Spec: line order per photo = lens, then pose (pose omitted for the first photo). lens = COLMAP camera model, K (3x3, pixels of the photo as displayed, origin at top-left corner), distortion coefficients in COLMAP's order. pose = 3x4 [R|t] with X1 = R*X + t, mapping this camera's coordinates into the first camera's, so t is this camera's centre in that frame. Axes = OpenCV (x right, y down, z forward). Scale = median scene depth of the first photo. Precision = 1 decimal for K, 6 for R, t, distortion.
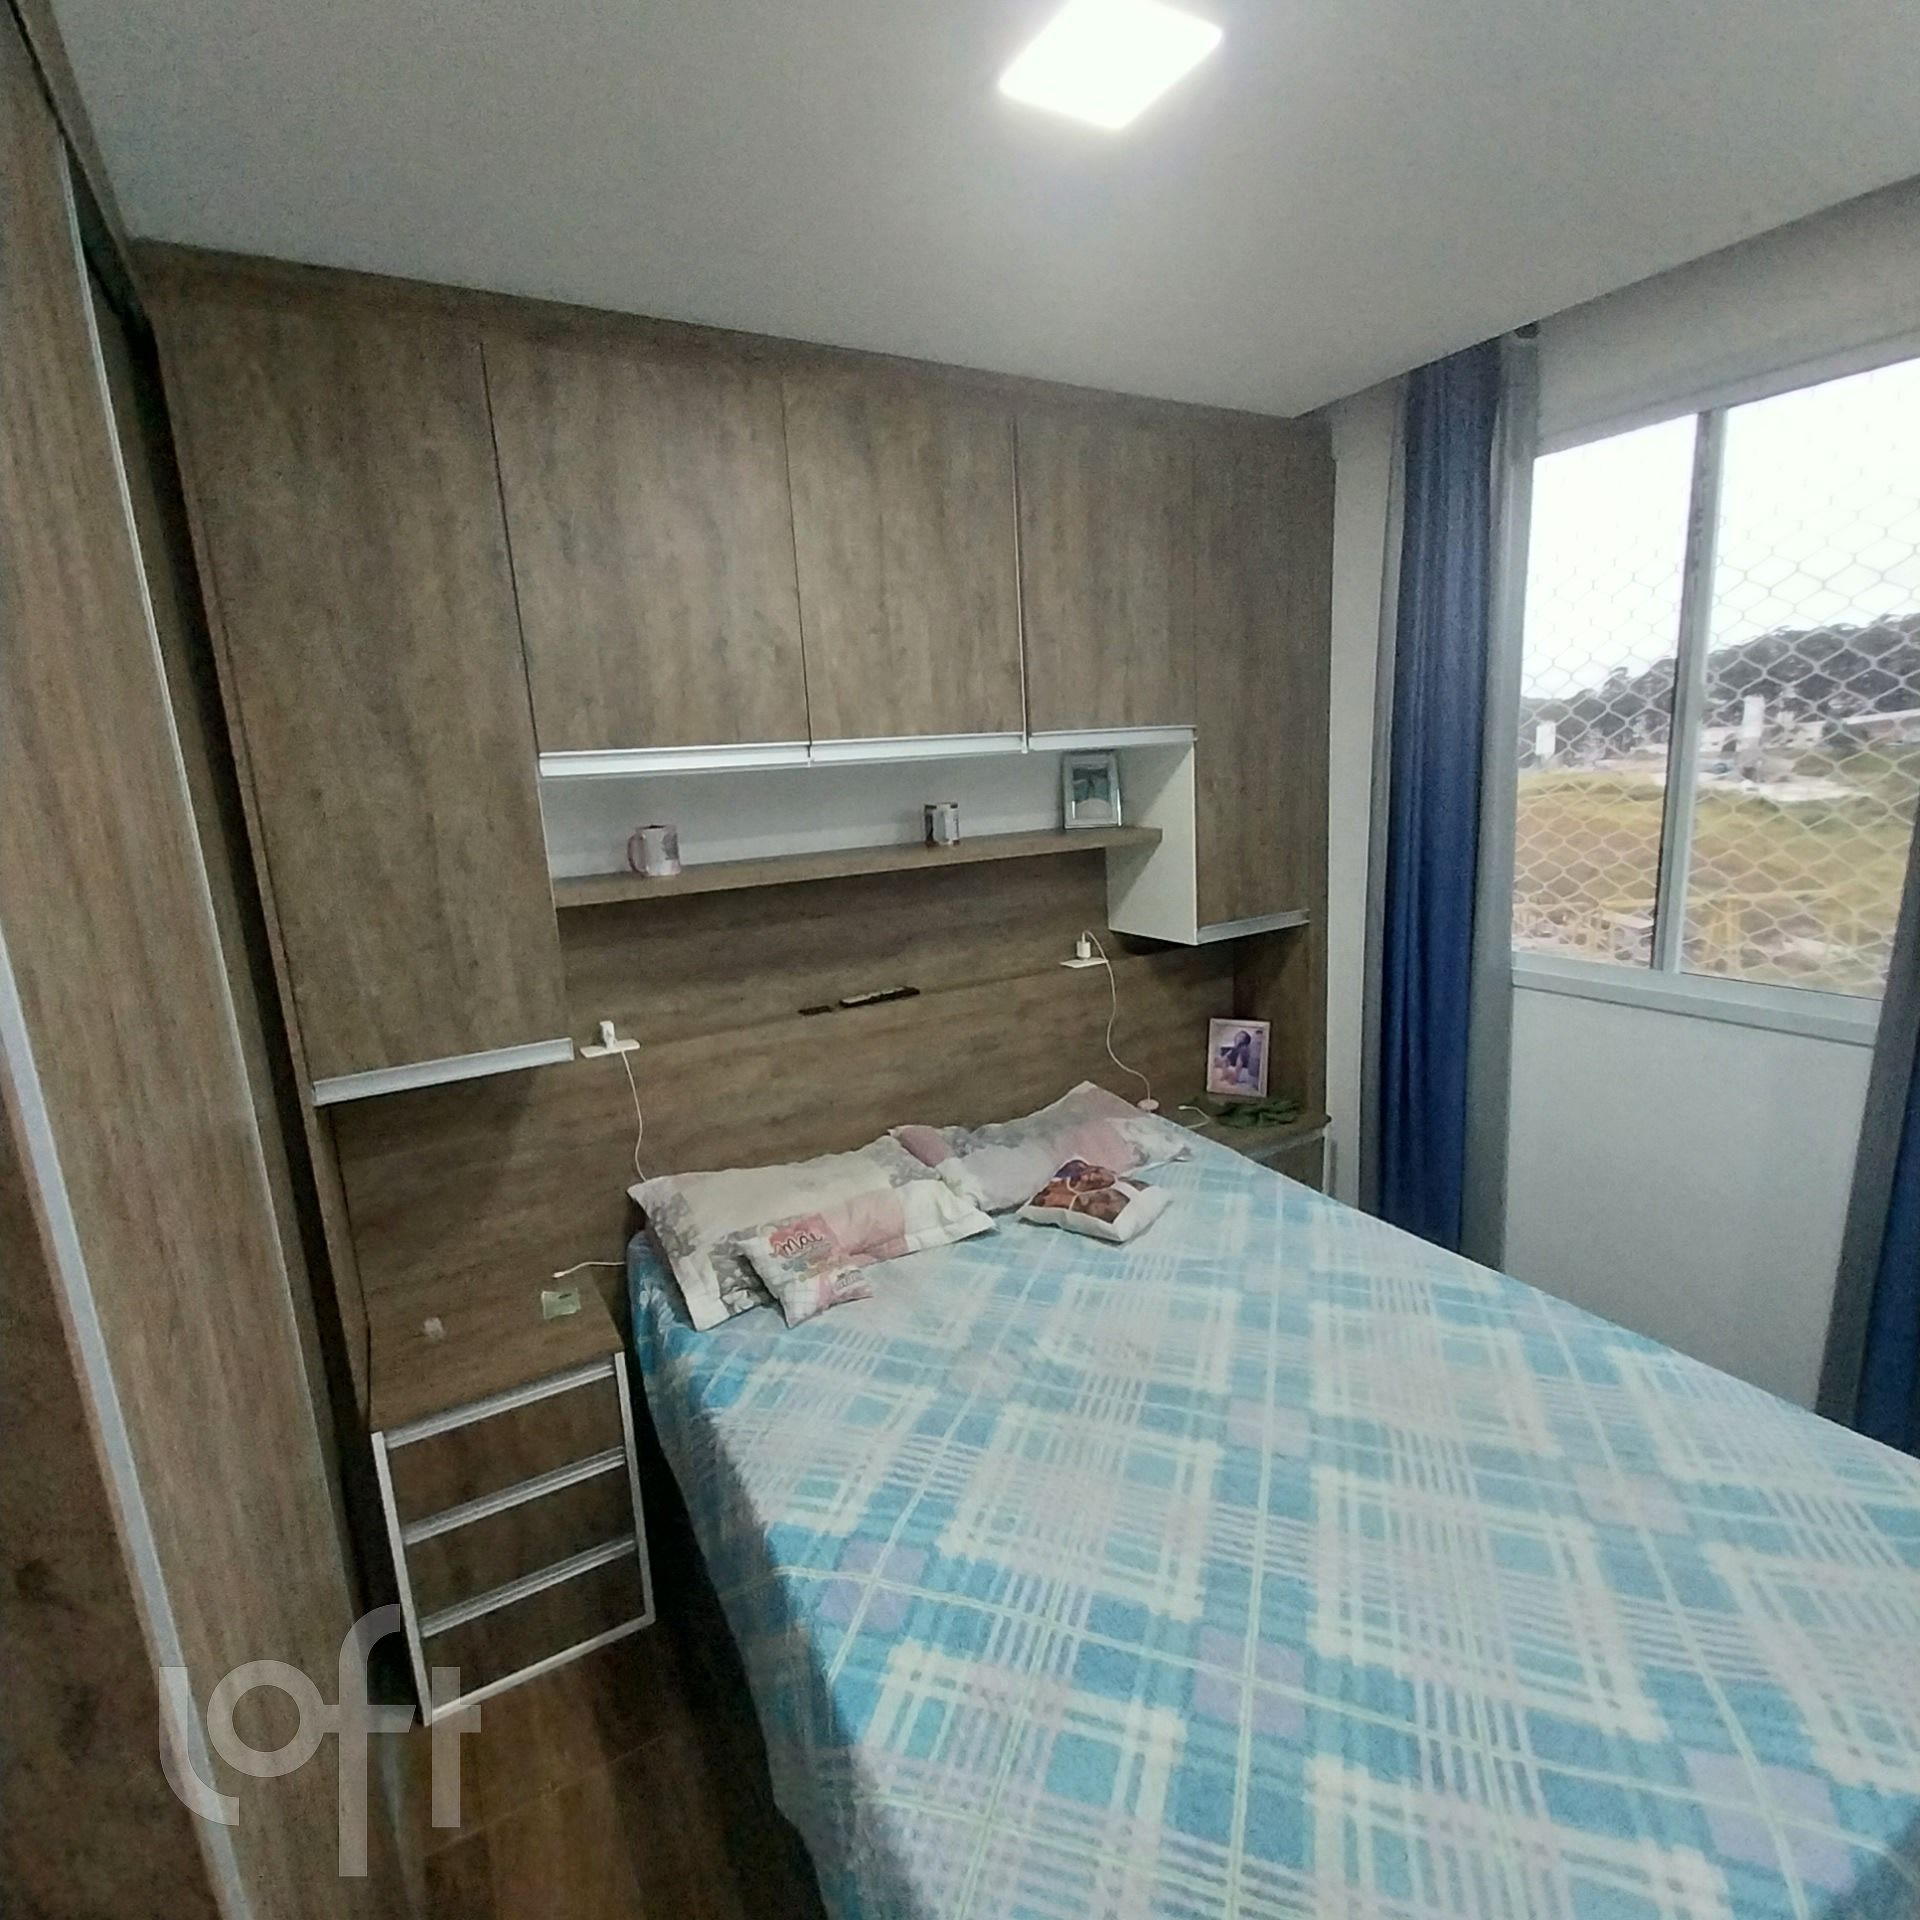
lens RADIAL K [[1067.9, 0, 920.5], [0, 1067.9, 973.8], [0, 0, 1]] dist [0.131067, -0.074234]
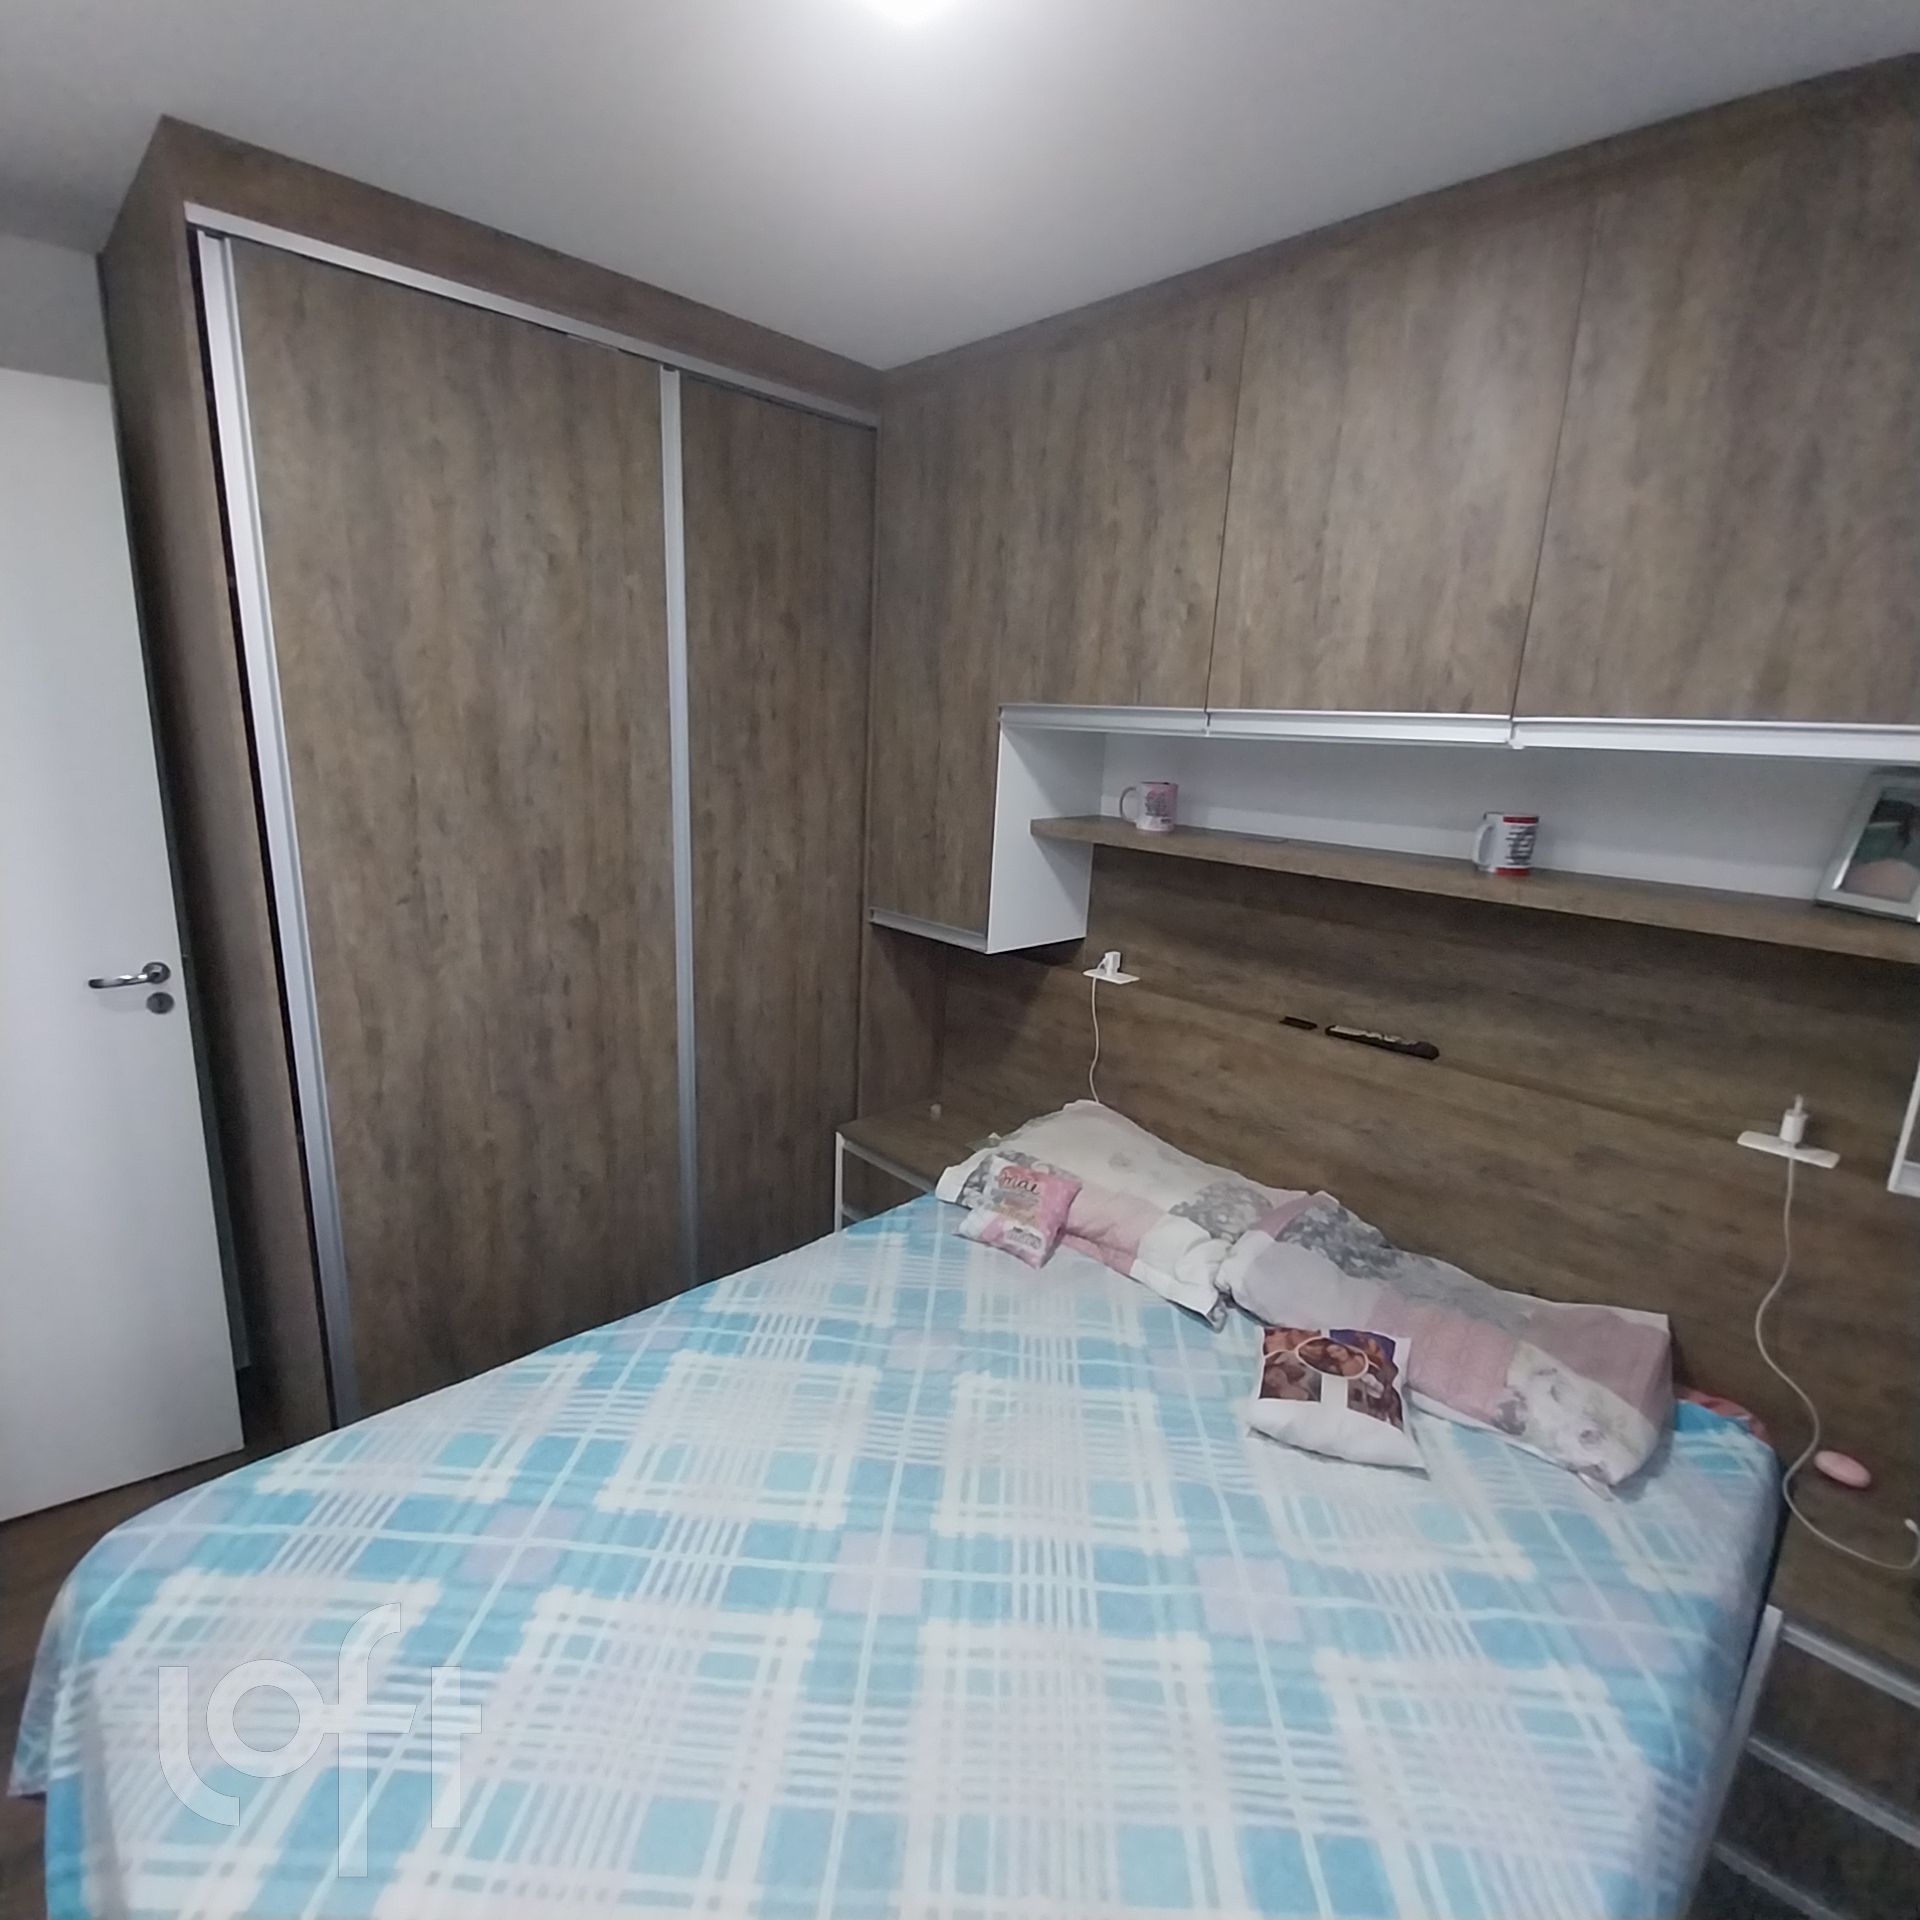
lens RADIAL K [[997.6, 0, 939.0], [0, 997.6, 968.5], [0, 0, 1]] dist [0.031860, -0.021820]
pose [[0.270476, 0.303049, -0.913786, 0.656482], [-0.256362, 0.937565, 0.235053, -0.147315], [0.927966, 0.170684, 0.331279, 0.537362]]
